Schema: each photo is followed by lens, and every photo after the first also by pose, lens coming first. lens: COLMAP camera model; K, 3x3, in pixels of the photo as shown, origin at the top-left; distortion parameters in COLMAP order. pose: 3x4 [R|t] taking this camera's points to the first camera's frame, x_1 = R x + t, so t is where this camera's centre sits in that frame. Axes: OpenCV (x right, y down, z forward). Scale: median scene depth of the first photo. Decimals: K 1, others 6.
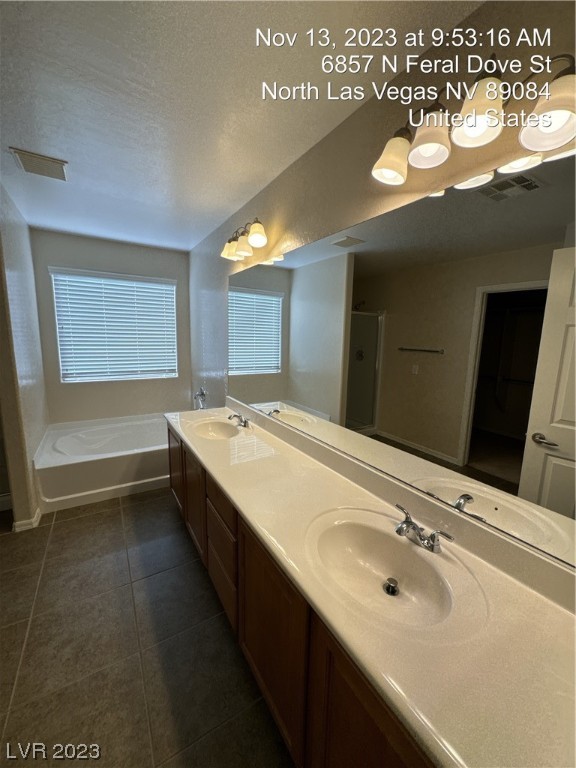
lens RADIAL K [[304.7, 0, 288.8], [0, 304.7, 385.8], [0, 0, 1]] dist [-0.001685, -0.000017]
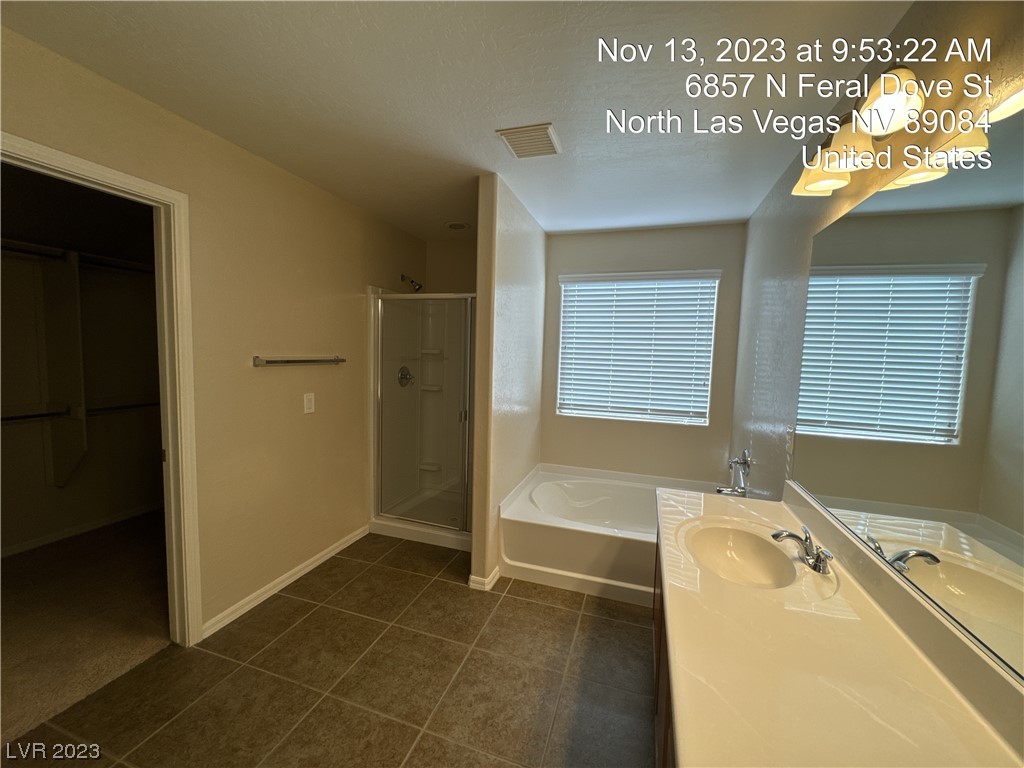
lens RADIAL K [[406.2, 0, 513.2], [0, 406.2, 382.0], [0, 0, 1]] dist [-0.001685, -0.000017]
pose [[0.644512, 0.050426, -0.762930, 0.000210], [-0.136828, 0.989322, -0.050200, -0.032248], [0.752252, 0.136745, 0.644530, 0.262082]]
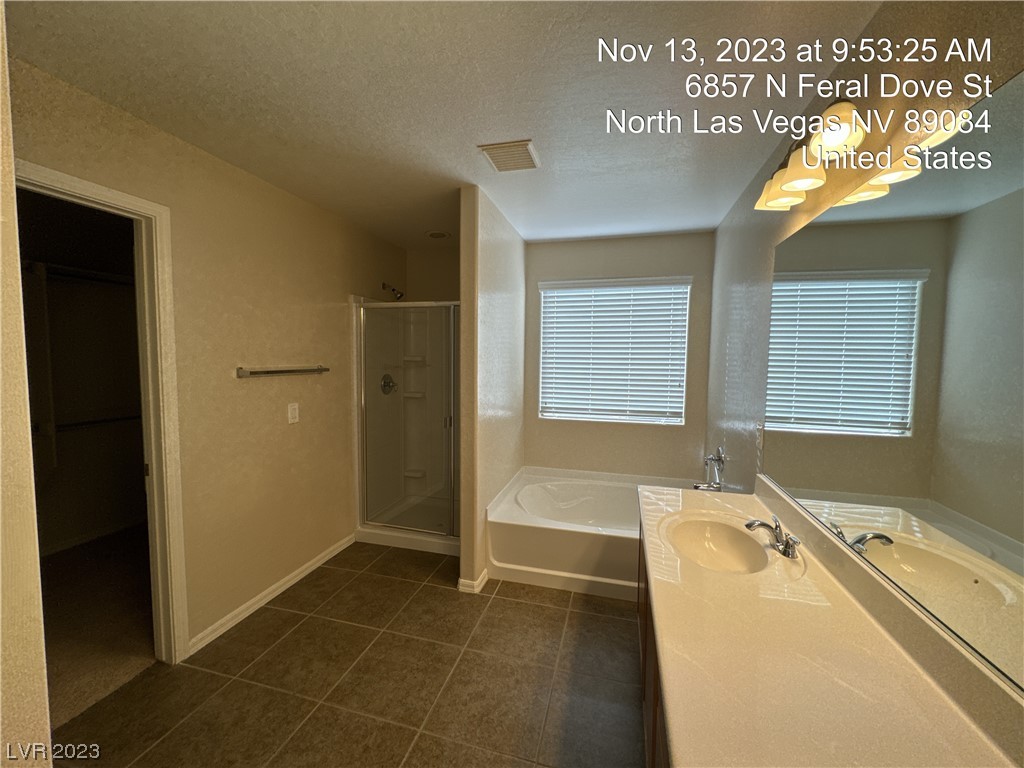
lens RADIAL K [[406.2, 0, 513.2], [0, 406.2, 382.3], [0, 0, 1]] dist [-0.001685, -0.000017]
pose [[0.684855, 0.028689, -0.728115, 0.010029], [-0.112235, 0.991454, -0.066501, -0.031510], [0.719984, 0.127263, 0.682222, 0.234317]]
